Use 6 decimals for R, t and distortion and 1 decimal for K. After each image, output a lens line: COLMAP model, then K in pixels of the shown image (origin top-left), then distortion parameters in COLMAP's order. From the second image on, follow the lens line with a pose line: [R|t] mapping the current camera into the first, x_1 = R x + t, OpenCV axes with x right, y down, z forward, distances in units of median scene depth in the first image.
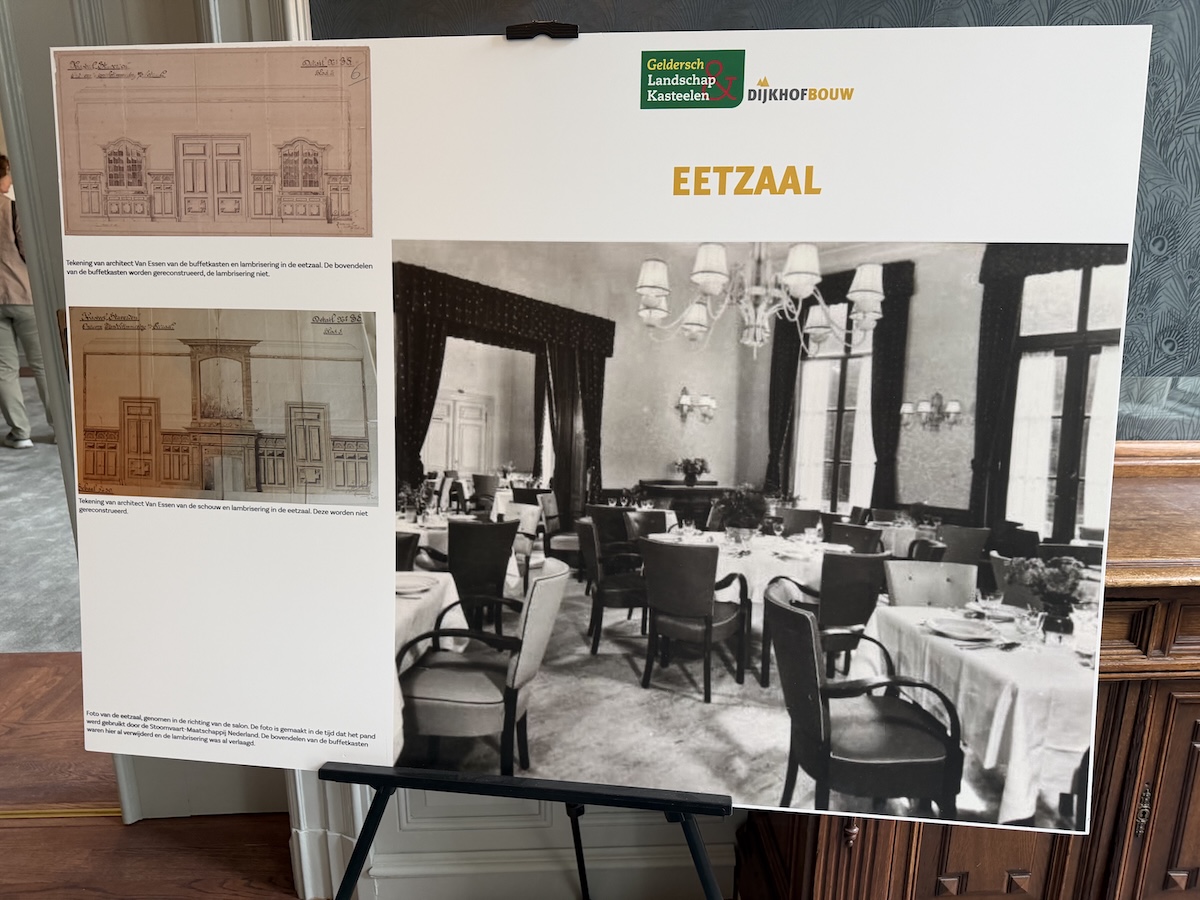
lens RADIAL K [[844.5, 0, 600.0], [0, 844.5, 450.0], [0, 0, 1]] dist [0.085658, -0.124888]
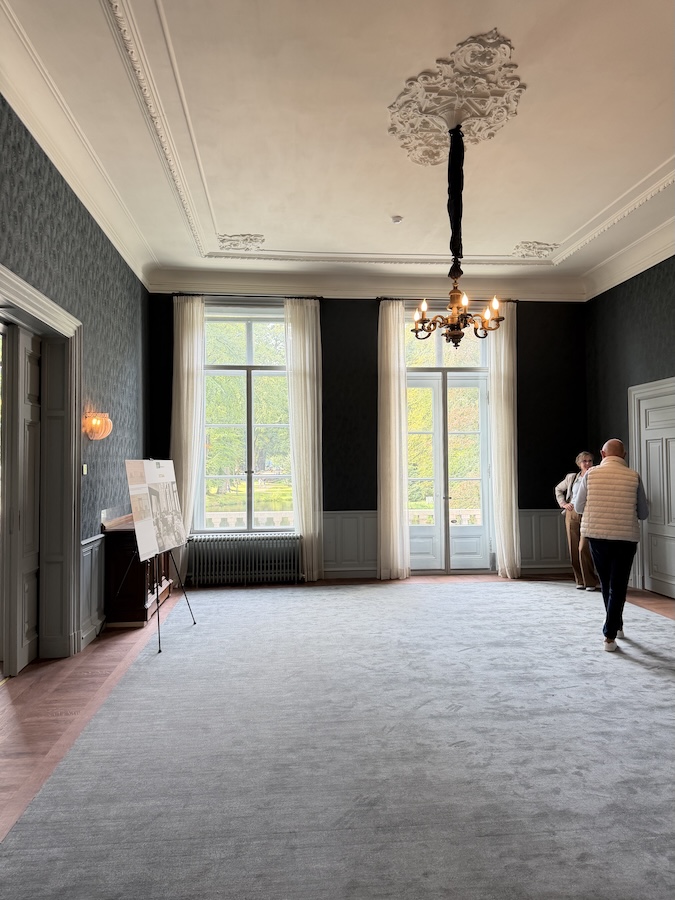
lens RADIAL K [[633.4, 0, 337.5], [0, 633.4, 450.0], [0, 0, 1]] dist [0.085658, -0.124888]
pose [[-0.056287, 0.023716, 0.998133, -6.219009], [0.284794, 0.958565, -0.006715, -0.004591], [-0.956935, 0.283885, -0.060709, -0.417226]]
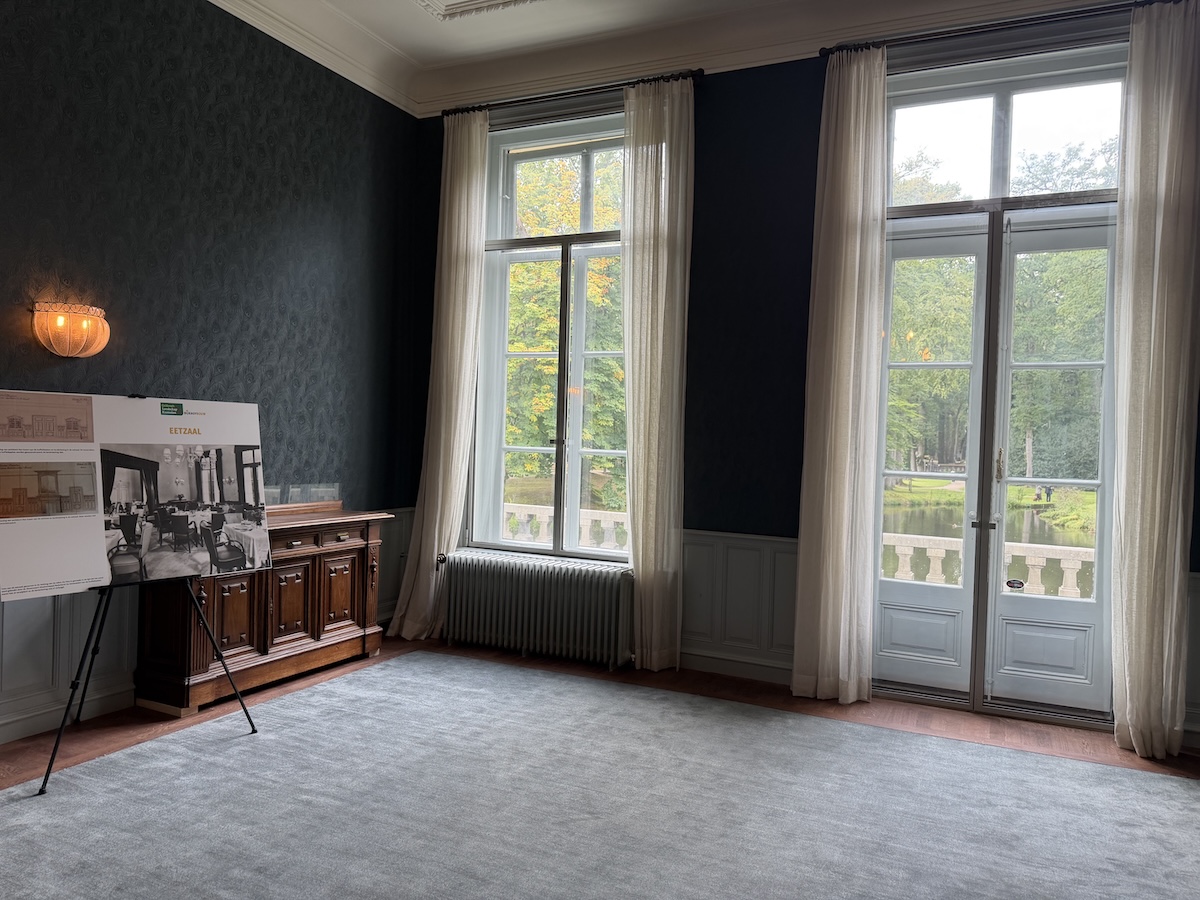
lens RADIAL K [[844.5, 0, 600.0], [0, 844.5, 450.0], [0, 0, 1]] dist [0.085658, -0.124888]
pose [[0.461687, -0.000365, 0.887043, -2.645655], [0.212193, 0.971012, -0.110043, 0.693747], [-0.861289, 0.239030, 0.448381, -2.696199]]
